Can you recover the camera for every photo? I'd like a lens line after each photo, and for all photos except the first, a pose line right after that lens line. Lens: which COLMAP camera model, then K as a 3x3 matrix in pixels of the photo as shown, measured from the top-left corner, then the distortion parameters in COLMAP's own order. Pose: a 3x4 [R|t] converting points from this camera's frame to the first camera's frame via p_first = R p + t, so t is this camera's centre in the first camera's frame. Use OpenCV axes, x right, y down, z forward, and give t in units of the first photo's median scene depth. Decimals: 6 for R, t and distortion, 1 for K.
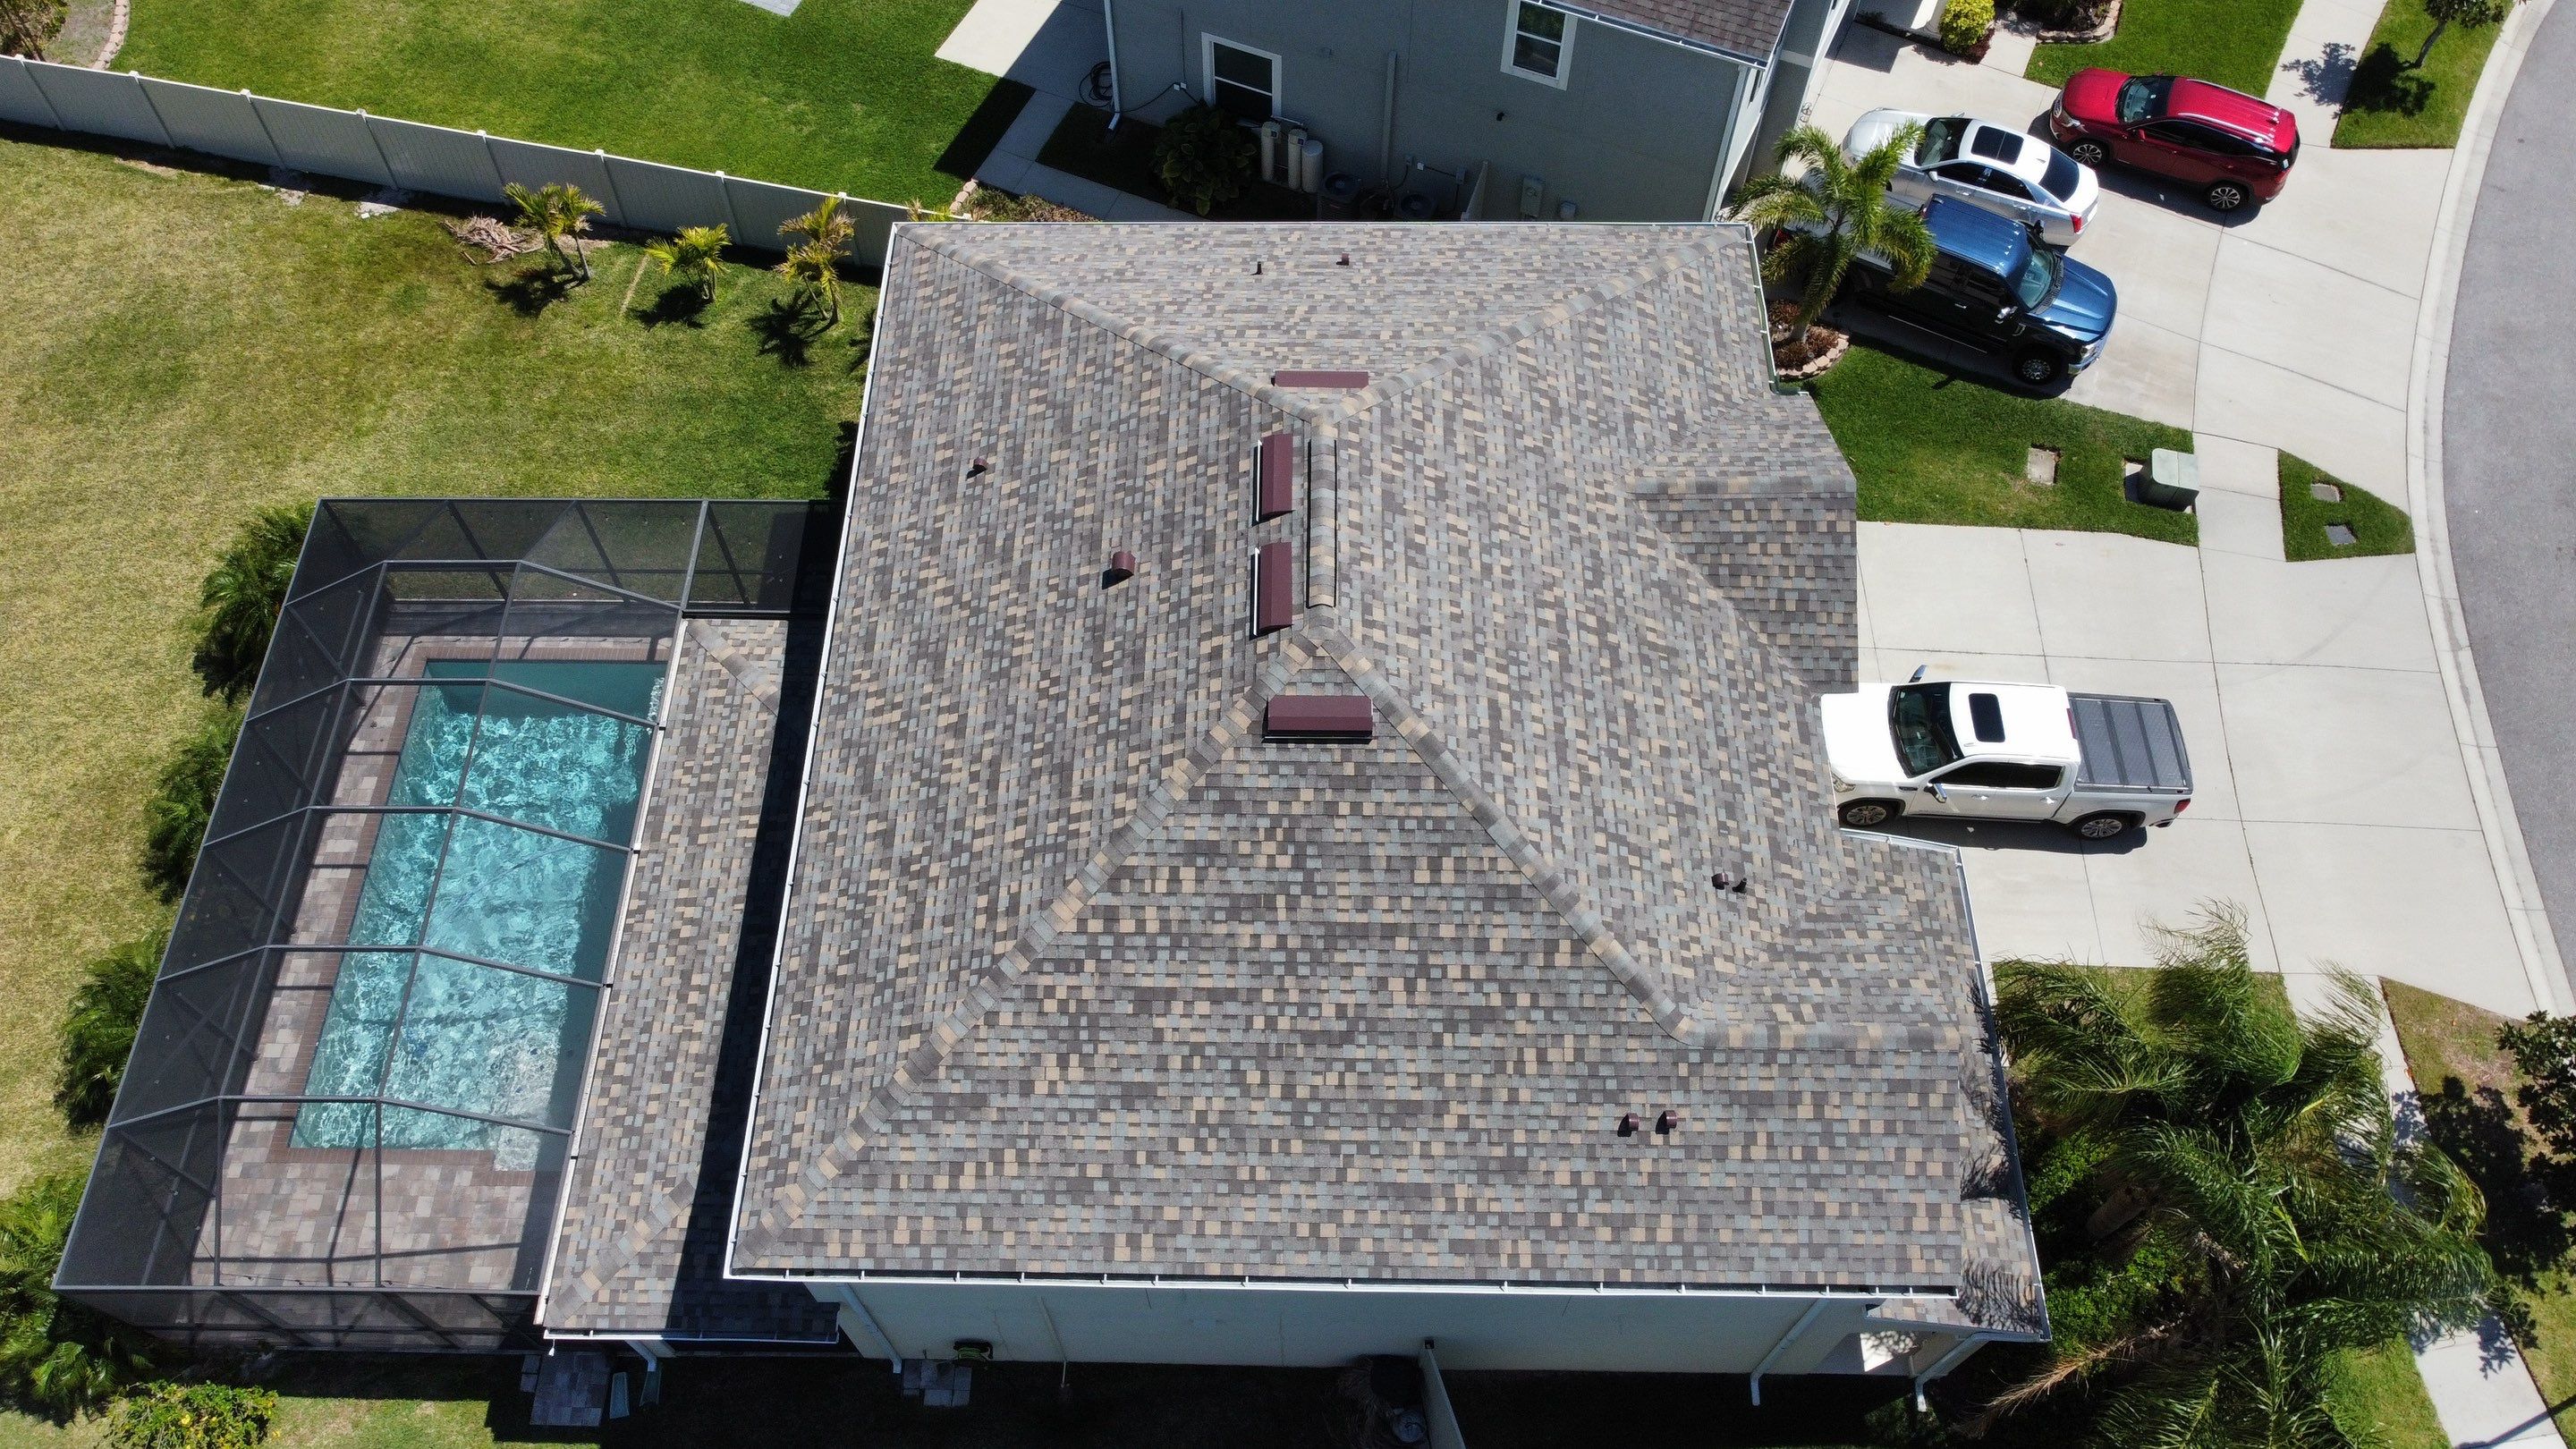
lens RADIAL K [[1953.1, 0, 1255.8], [0, 1953.1, 692.7], [0, 0, 1]] dist [0.002972, -0.021091]
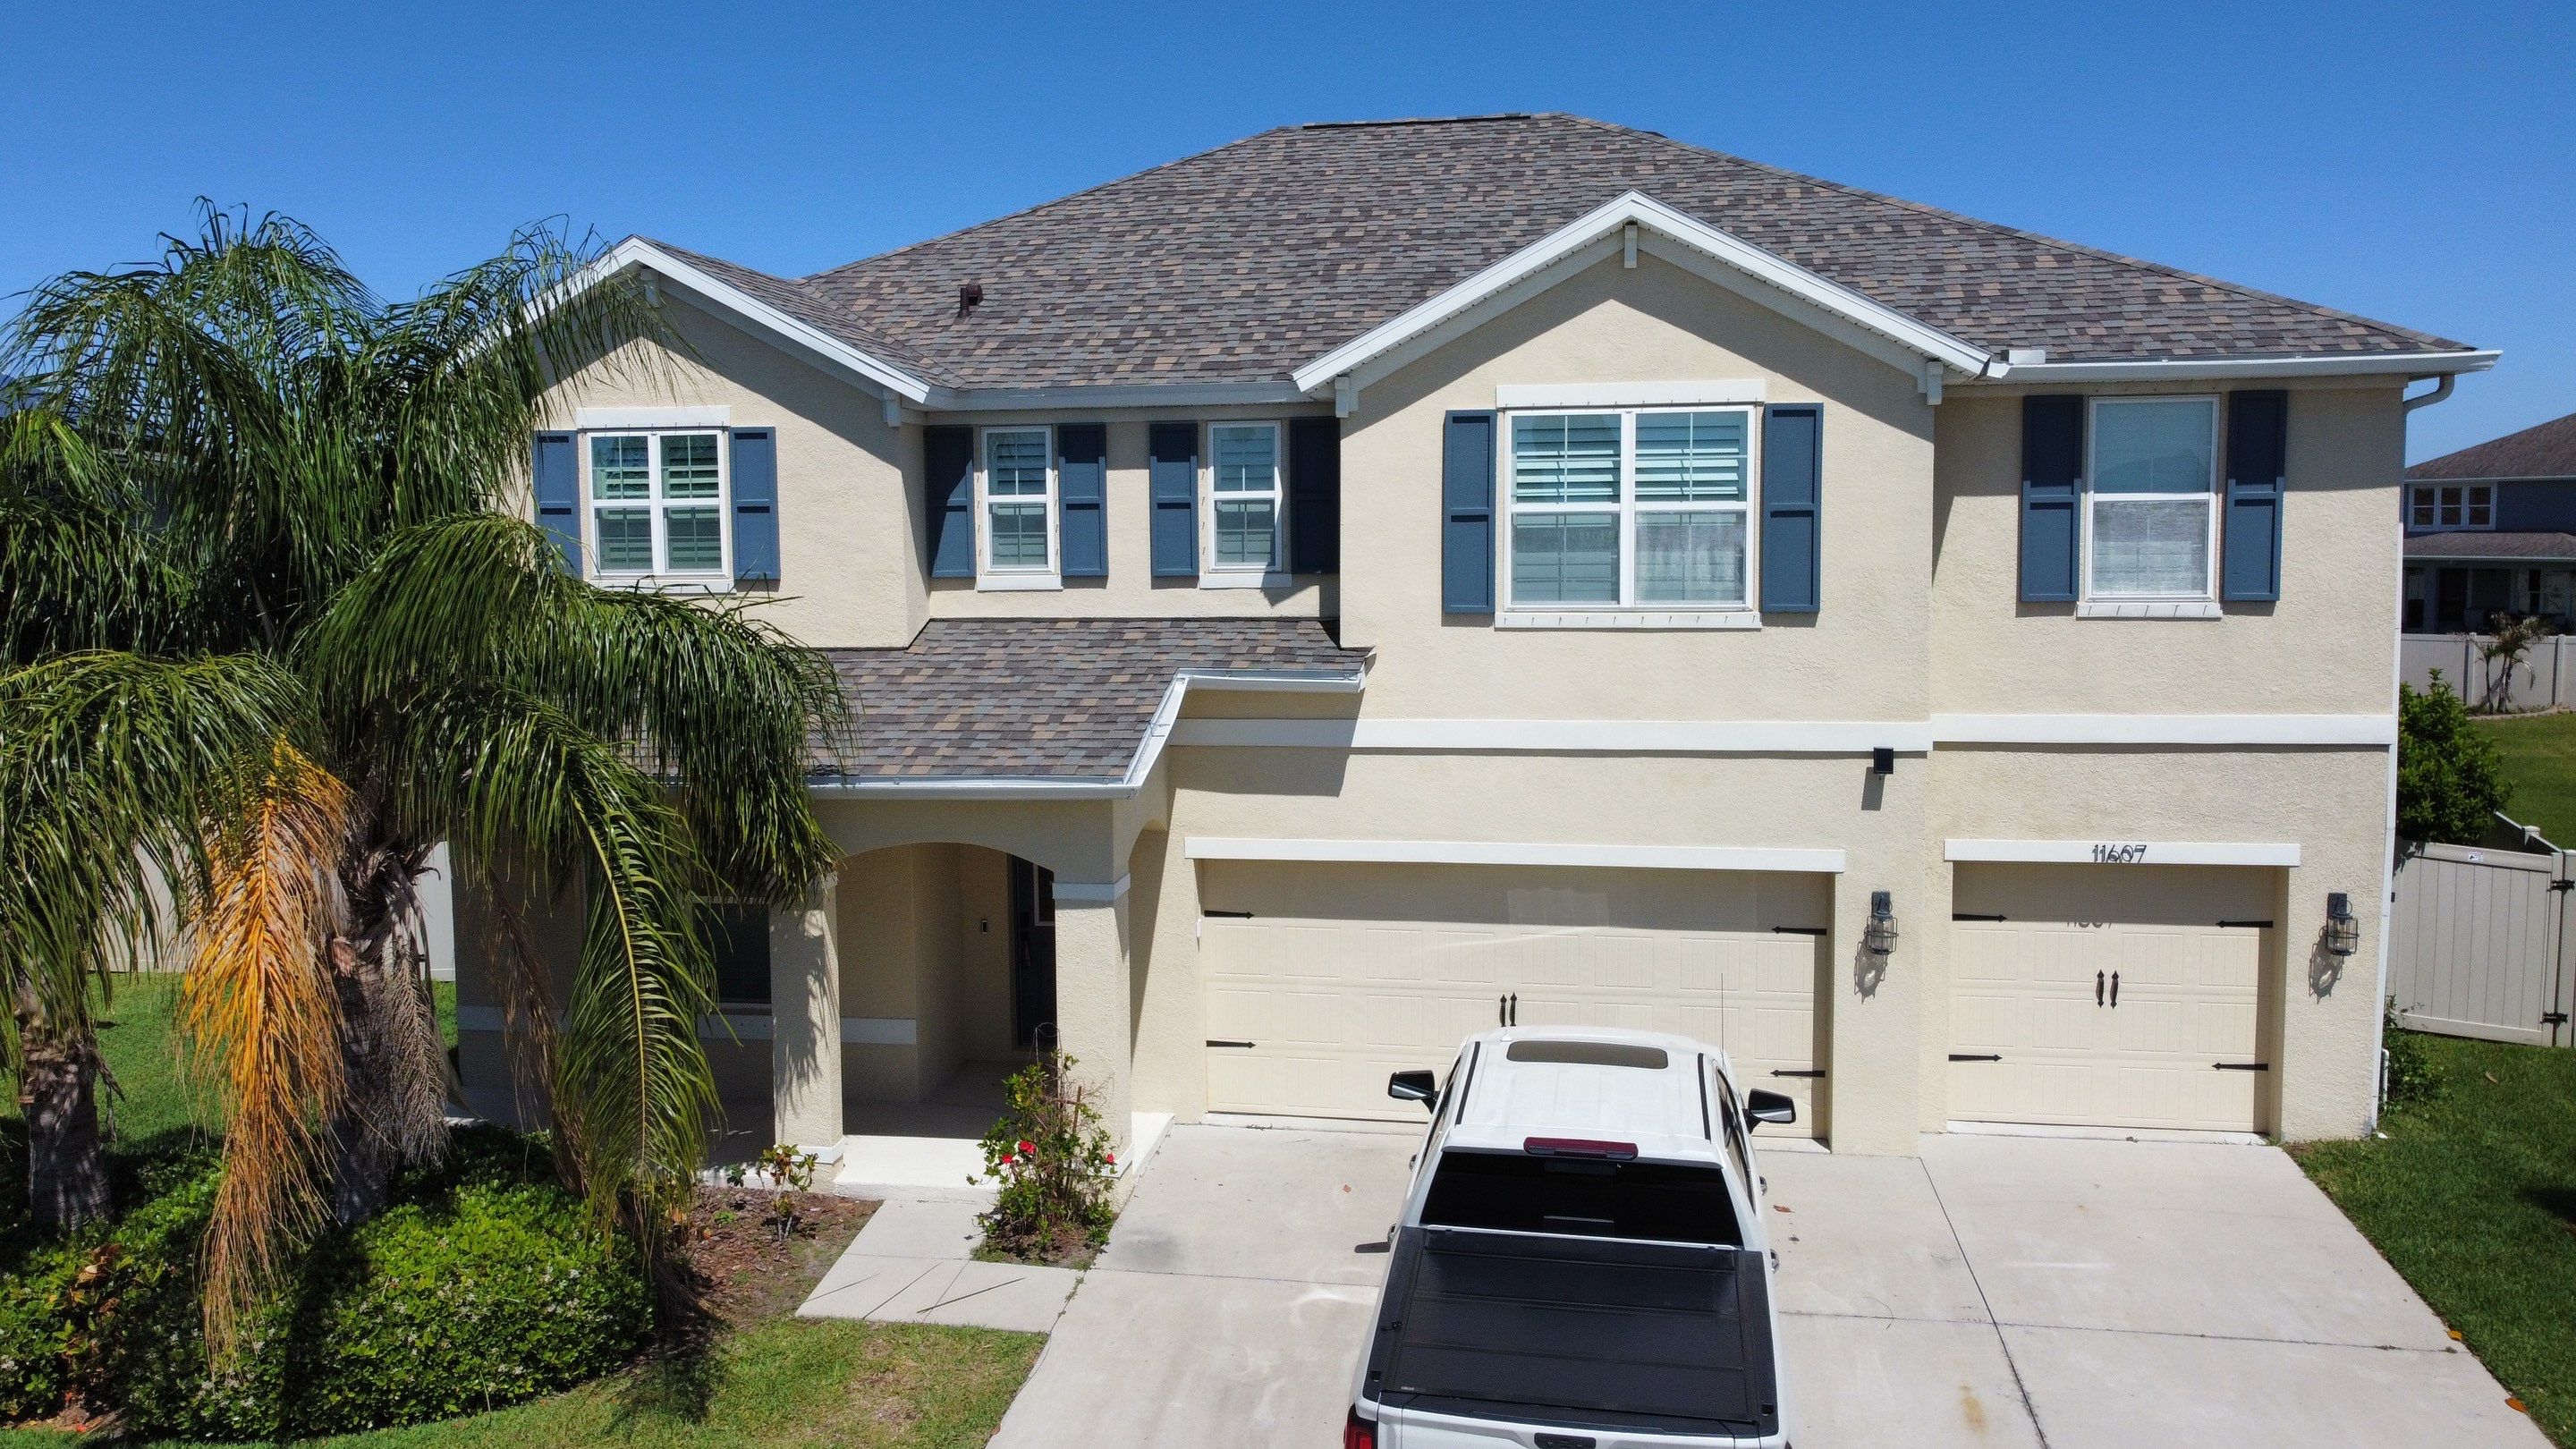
lens RADIAL K [[1953.1, 0, 1239.7], [0, 1953.1, 694.9], [0, 0, 1]] dist [0.002972, -0.021091]
pose [[-0.159970, 0.099032, -0.982142, 0.925234], [-0.831125, 0.523293, 0.188138, -0.048253], [0.532580, 0.846378, -0.001403, 1.119638]]
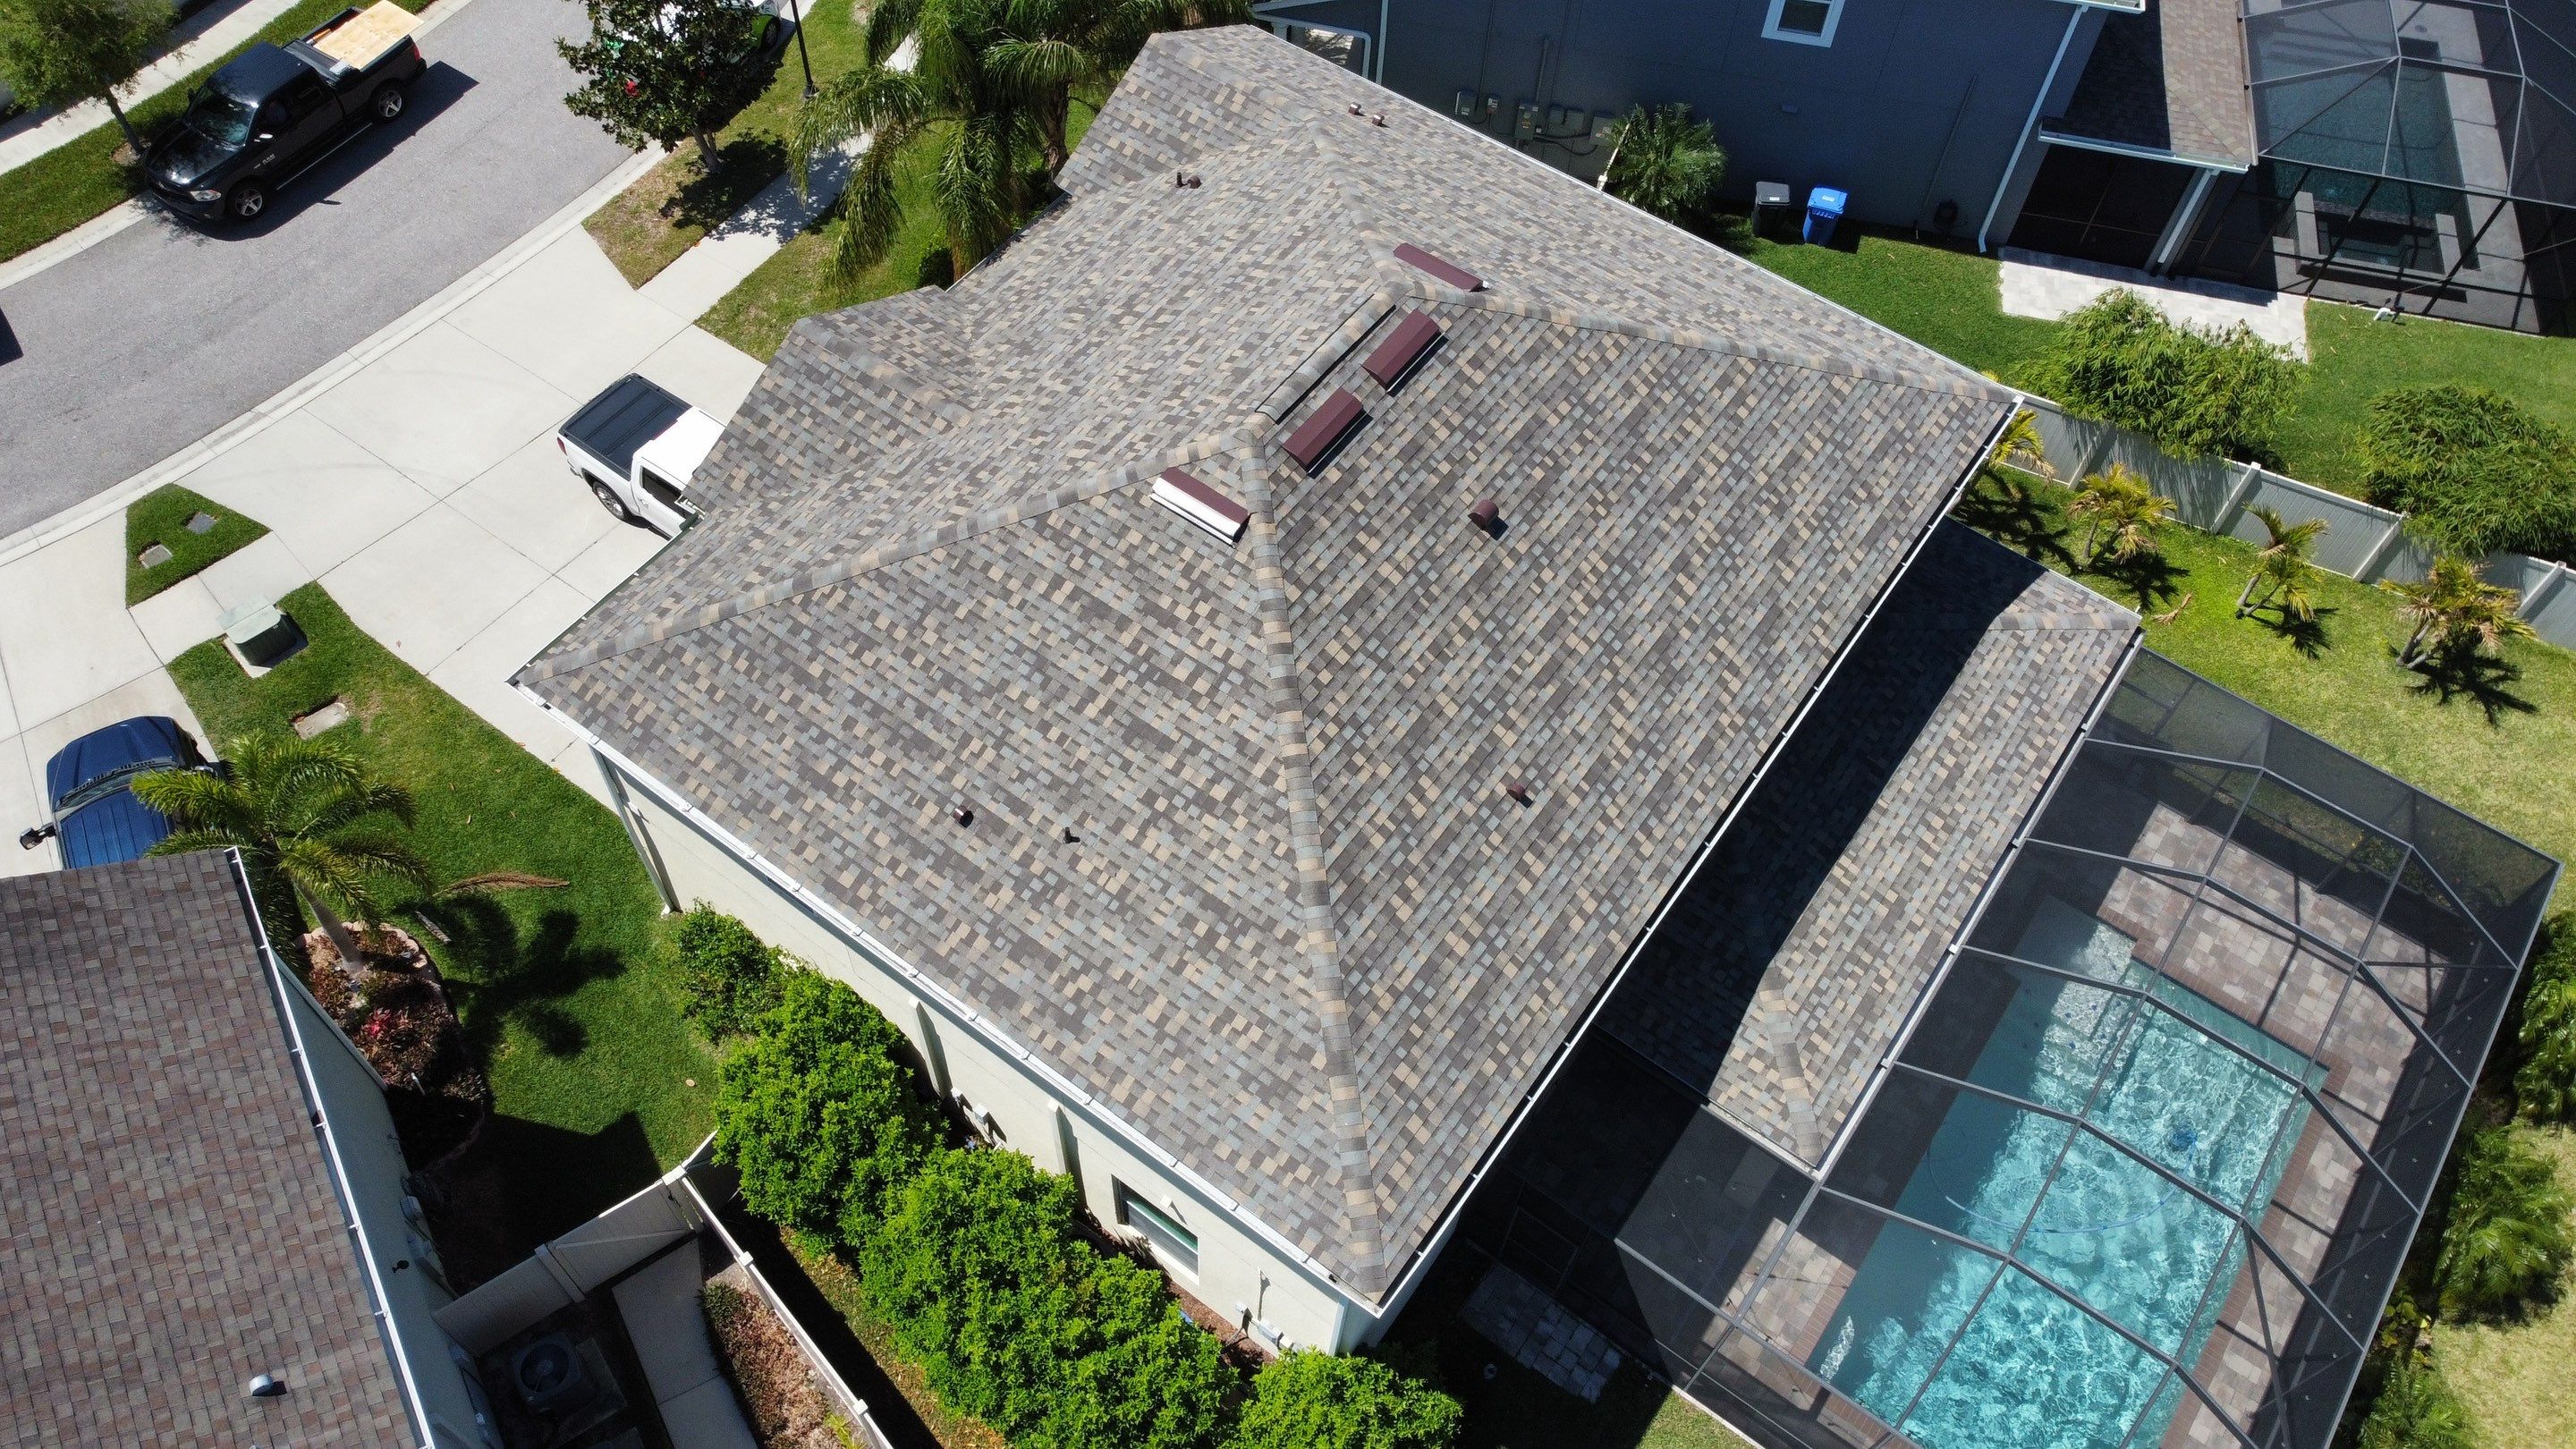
lens RADIAL K [[1953.1, 0, 1256.6], [0, 1953.1, 689.9], [0, 0, 1]] dist [0.002972, -0.021091]
pose [[-0.815575, -0.478882, 0.324822, -0.328697], [0.484881, -0.259229, 0.835279, -0.941532], [-0.315797, 0.838733, 0.443621, 0.668740]]
